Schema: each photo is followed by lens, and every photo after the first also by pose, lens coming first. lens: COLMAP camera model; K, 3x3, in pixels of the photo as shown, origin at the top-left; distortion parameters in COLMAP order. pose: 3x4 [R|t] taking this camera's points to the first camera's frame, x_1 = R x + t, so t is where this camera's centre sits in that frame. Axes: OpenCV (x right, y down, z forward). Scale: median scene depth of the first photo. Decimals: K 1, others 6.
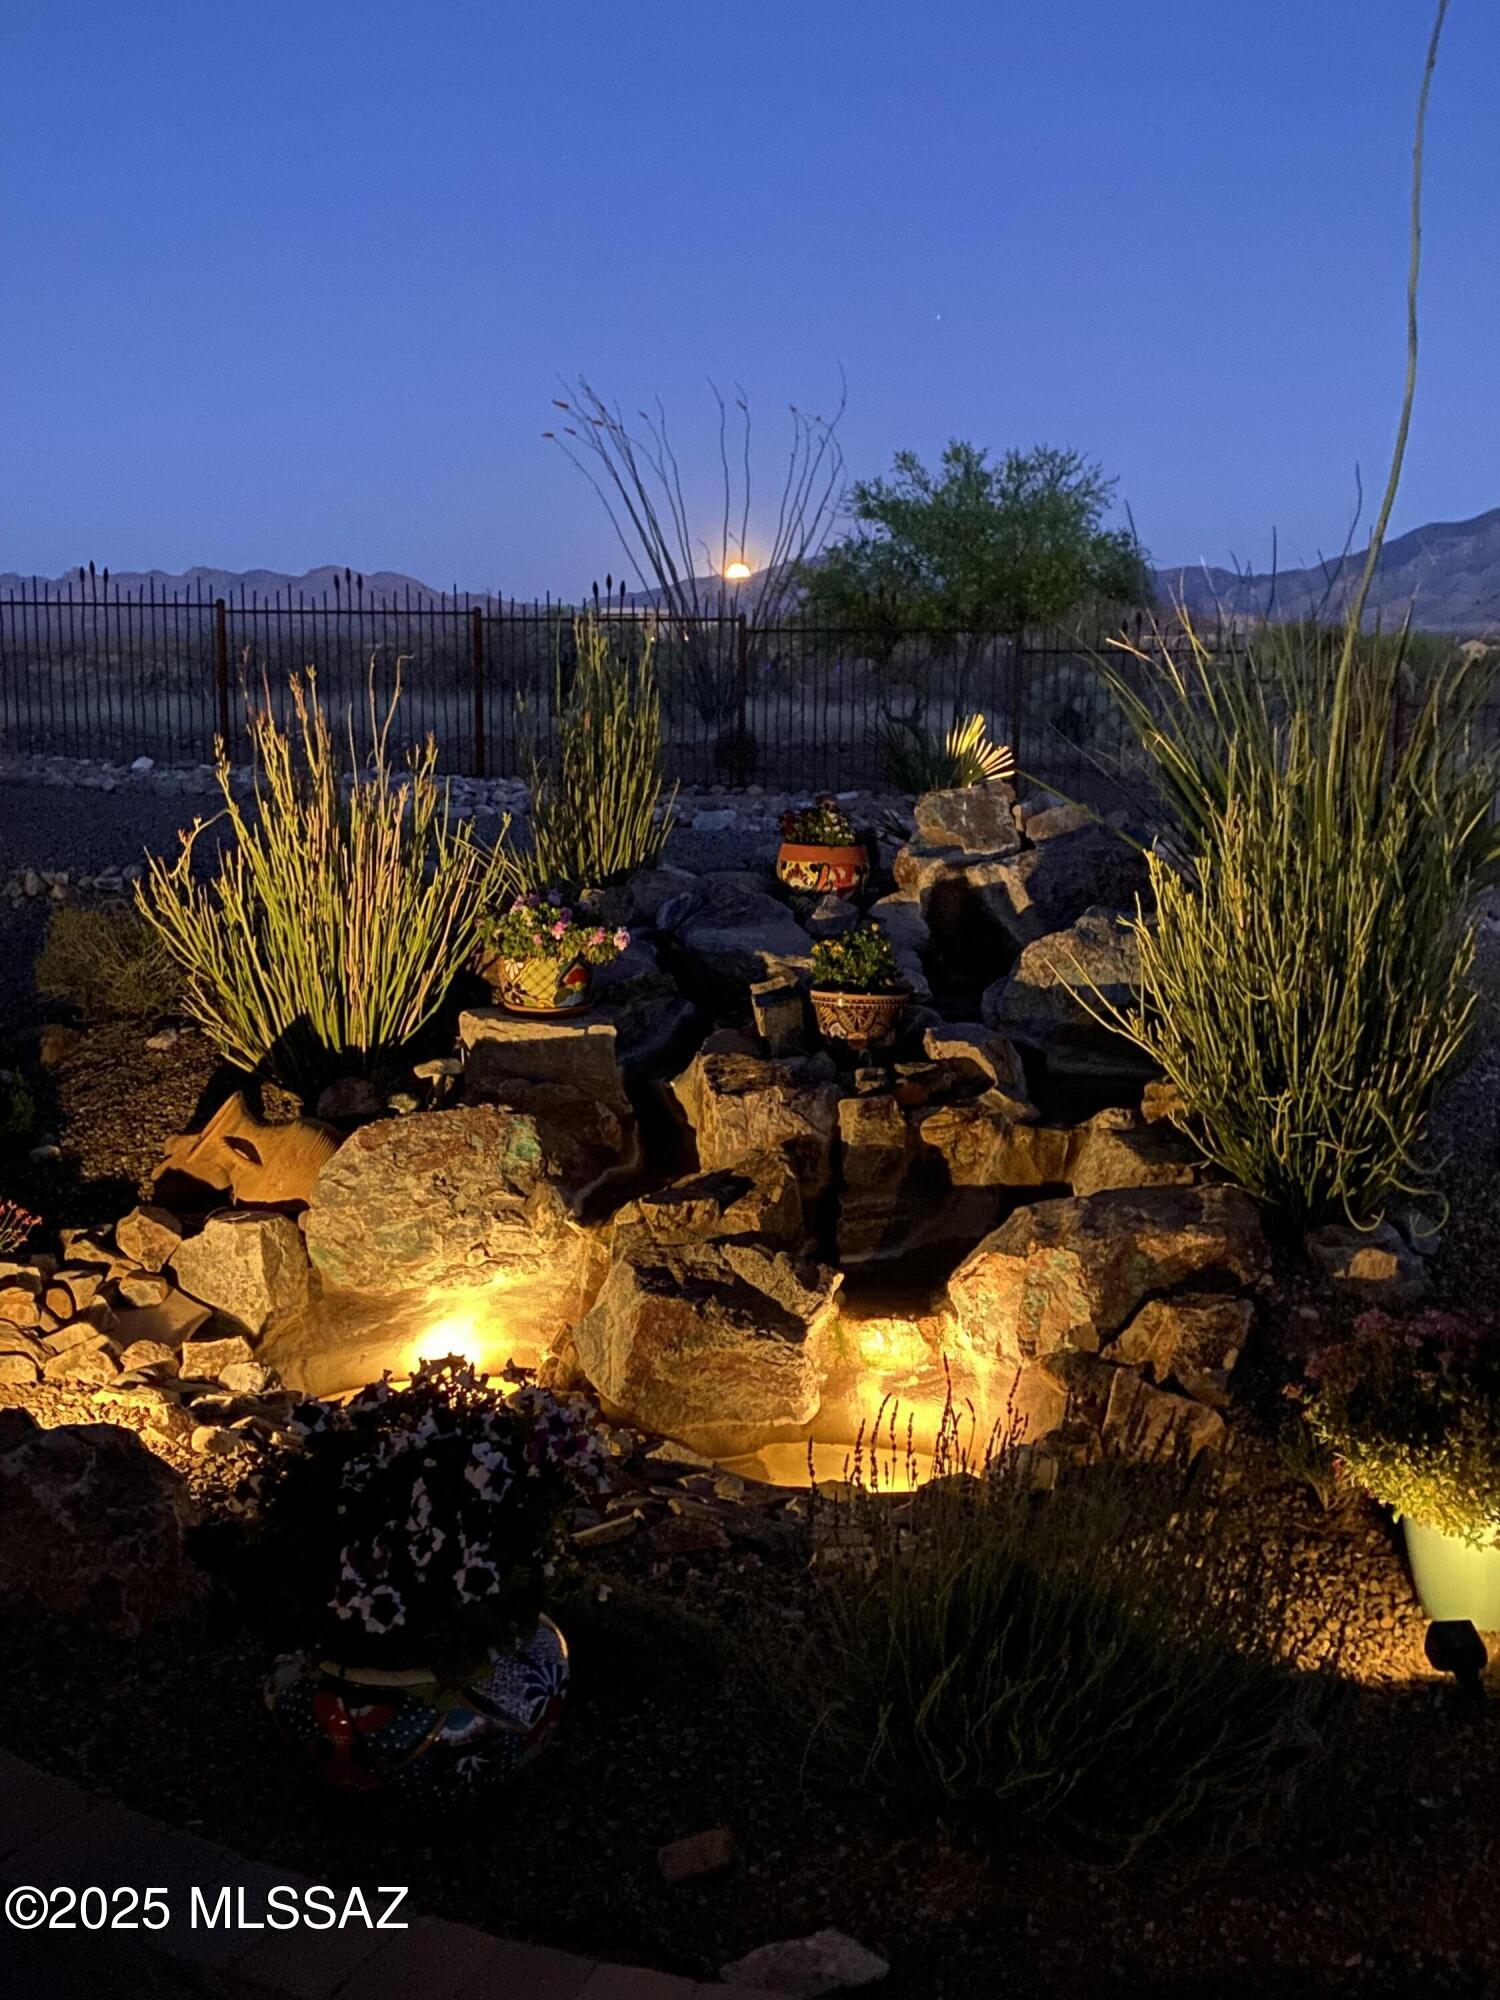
lens RADIAL K [[1950.3, 0, 750.3], [0, 1950.3, 993.4], [0, 0, 1]] dist [0.153462, 0.000000]
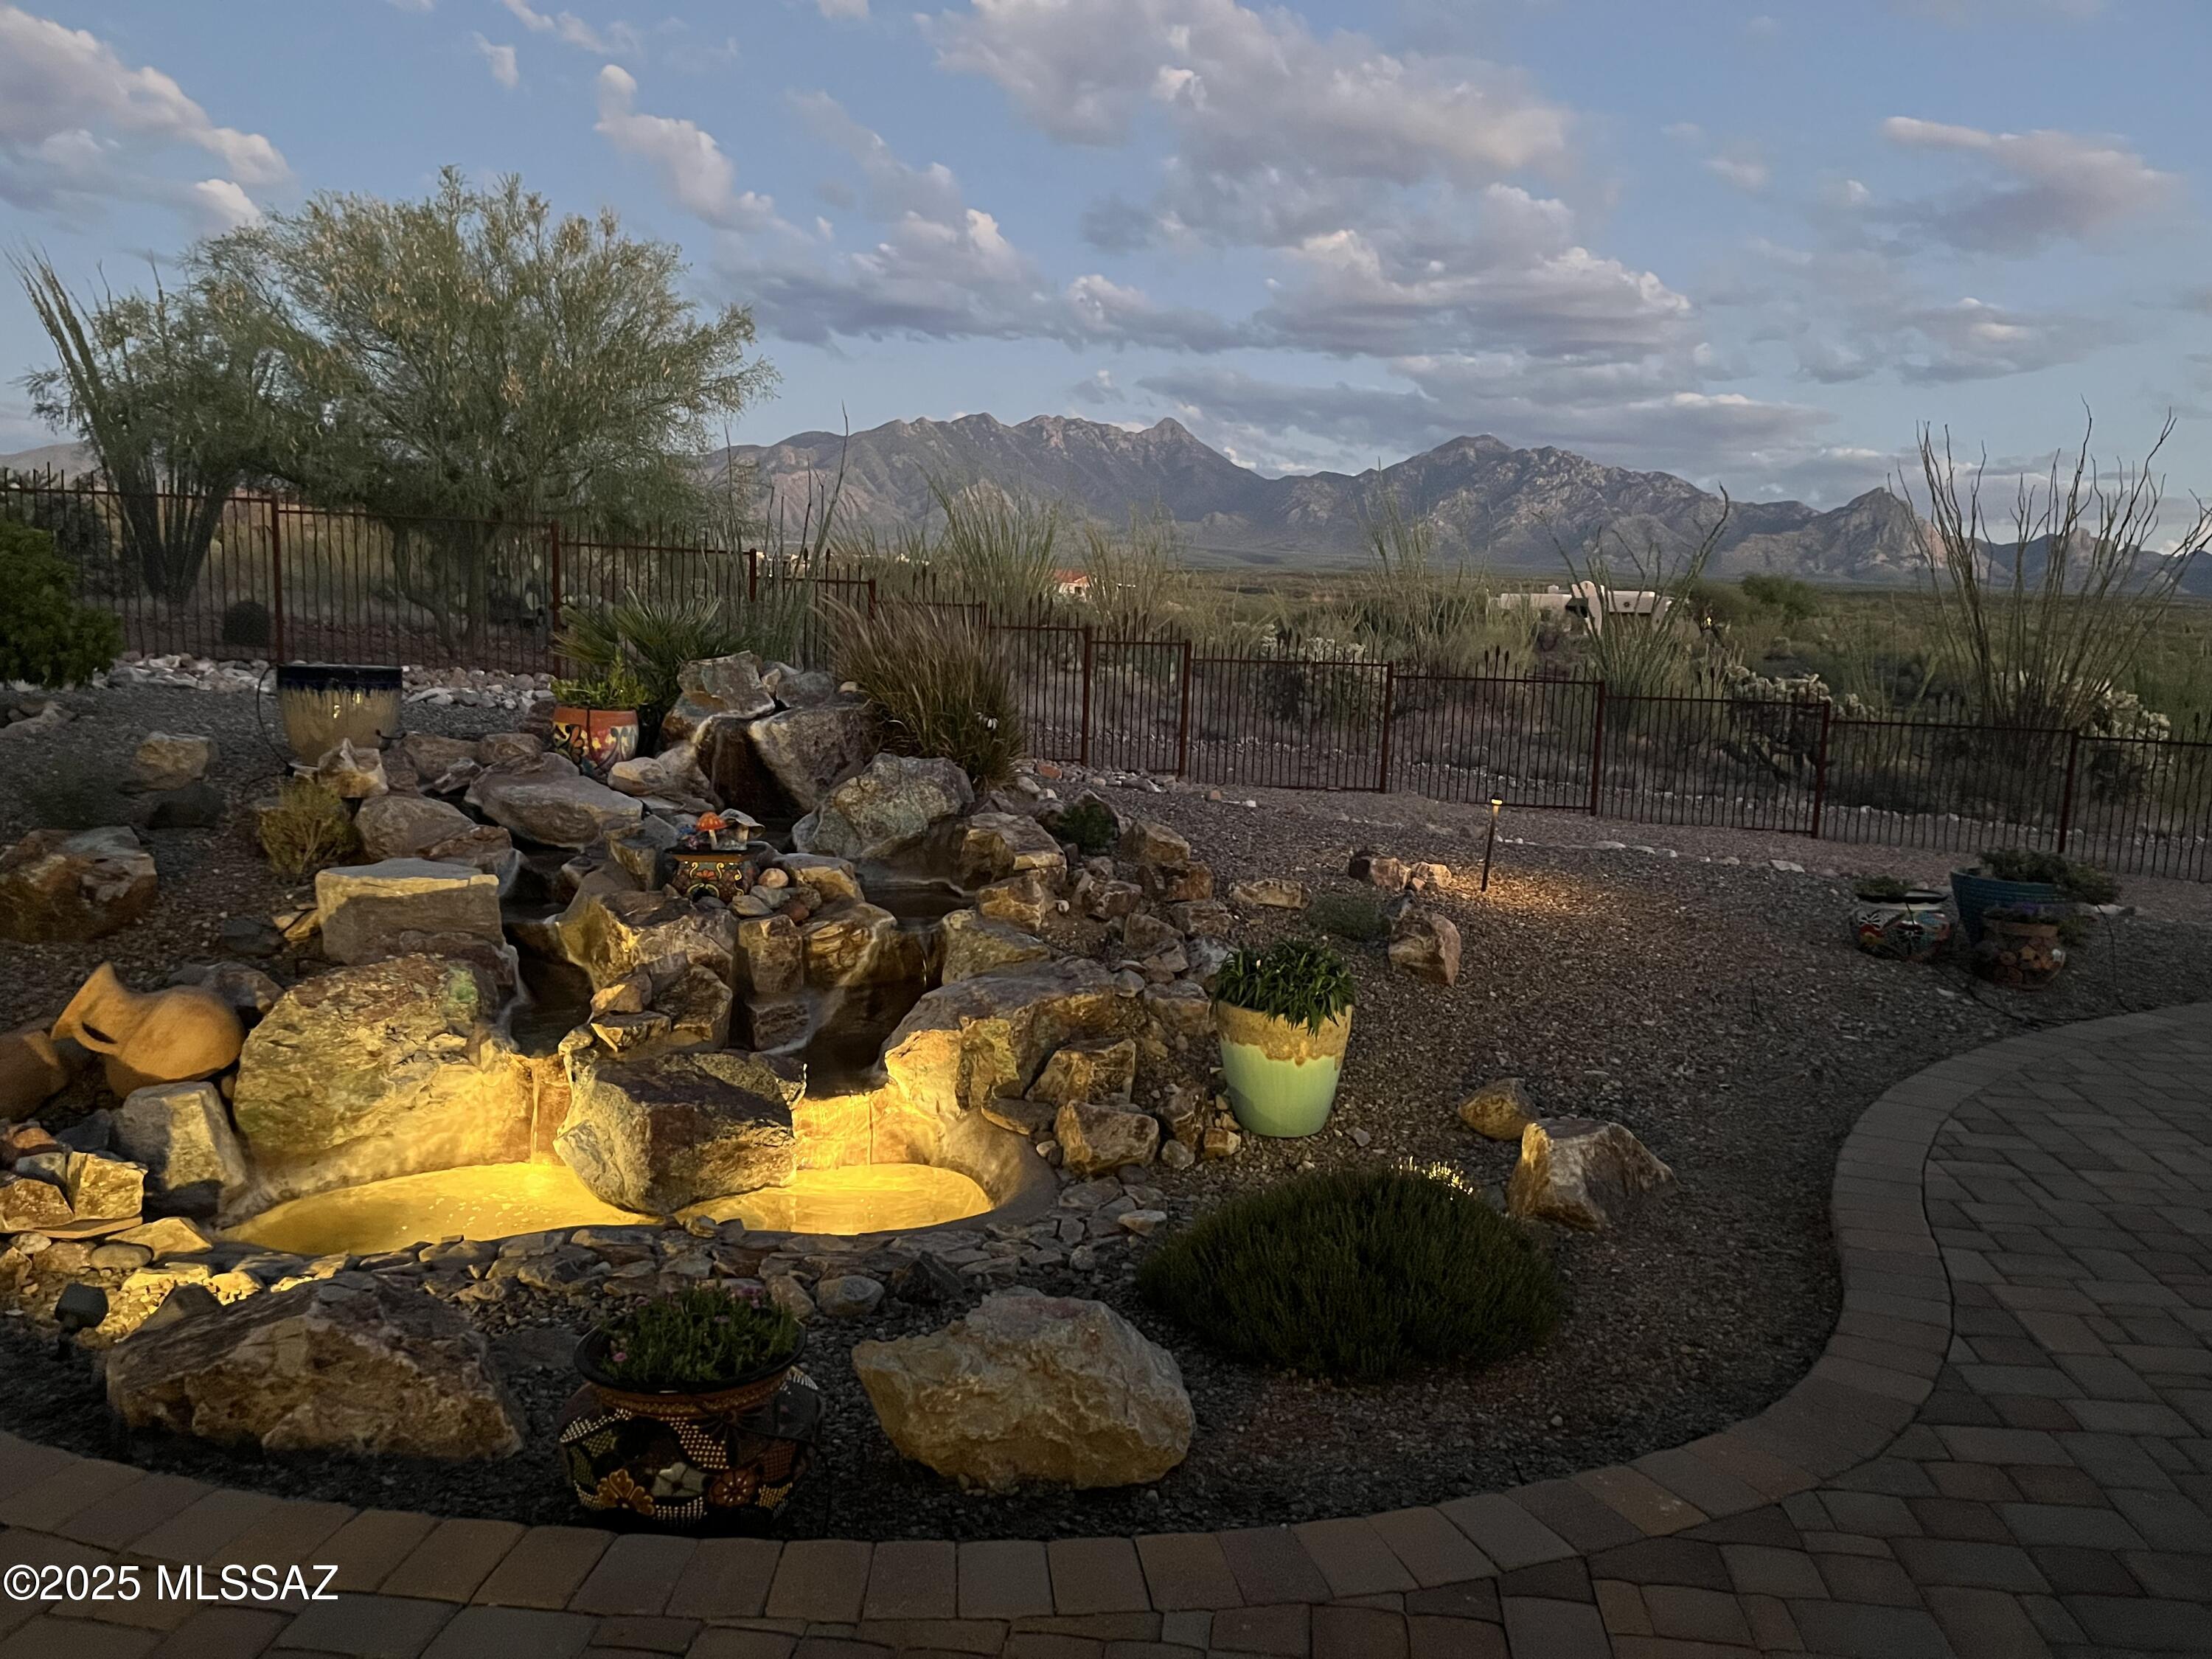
lens RADIAL K [[1712.1, 0, 1105.8], [0, 1712.1, 826.2], [0, 0, 1]] dist [-0.004029, -0.003200]
pose [[0.839769, -0.050092, 0.540627, -0.322115], [0.059167, 0.998248, 0.000588, 0.010332], [-0.539710, 0.031493, 0.841262, 0.034597]]
